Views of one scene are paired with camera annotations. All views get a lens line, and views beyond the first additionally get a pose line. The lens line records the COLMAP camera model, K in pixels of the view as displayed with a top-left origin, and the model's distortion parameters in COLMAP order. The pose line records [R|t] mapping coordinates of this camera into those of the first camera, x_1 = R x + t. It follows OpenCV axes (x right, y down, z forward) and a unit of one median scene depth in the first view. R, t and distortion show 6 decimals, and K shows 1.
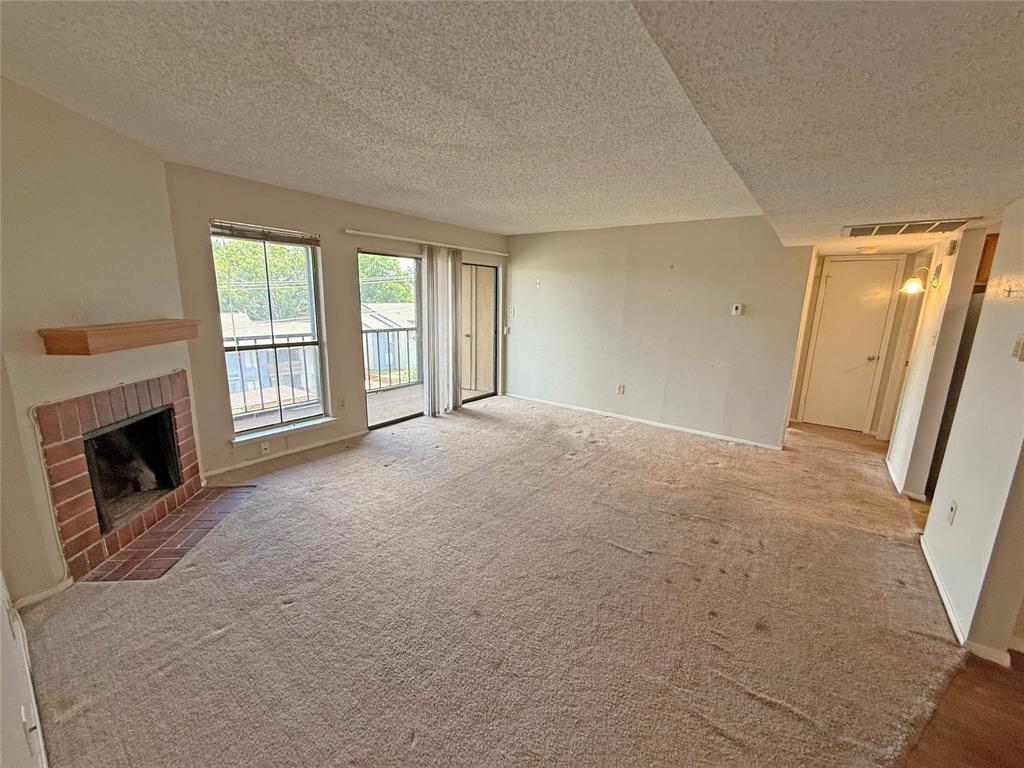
lens RADIAL K [[408.4, 0, 512.0], [0, 408.4, 384.0], [0, 0, 1]] dist [-0.000685, 0.000267]
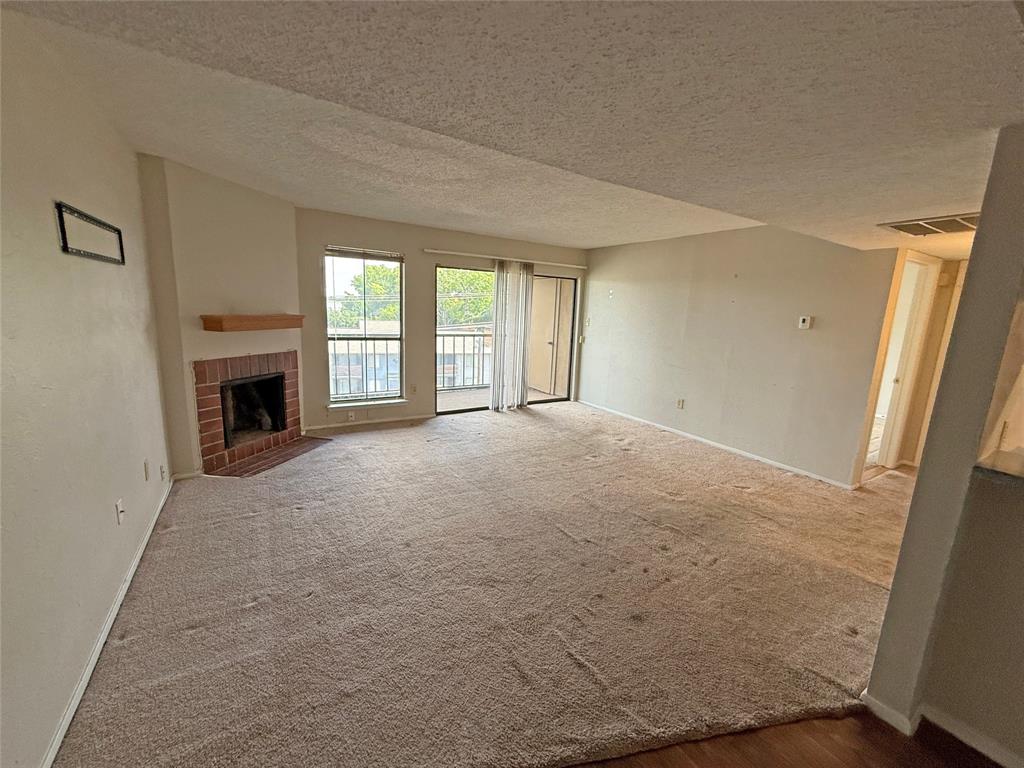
lens RADIAL K [[408.4, 0, 512.0], [0, 408.4, 384.0], [0, 0, 1]] dist [-0.000685, 0.000267]
pose [[0.931460, 0.081108, -0.354687, 0.313716], [-0.093792, 0.995416, -0.018686, 0.029305], [0.351546, 0.050673, 0.934798, -0.048862]]
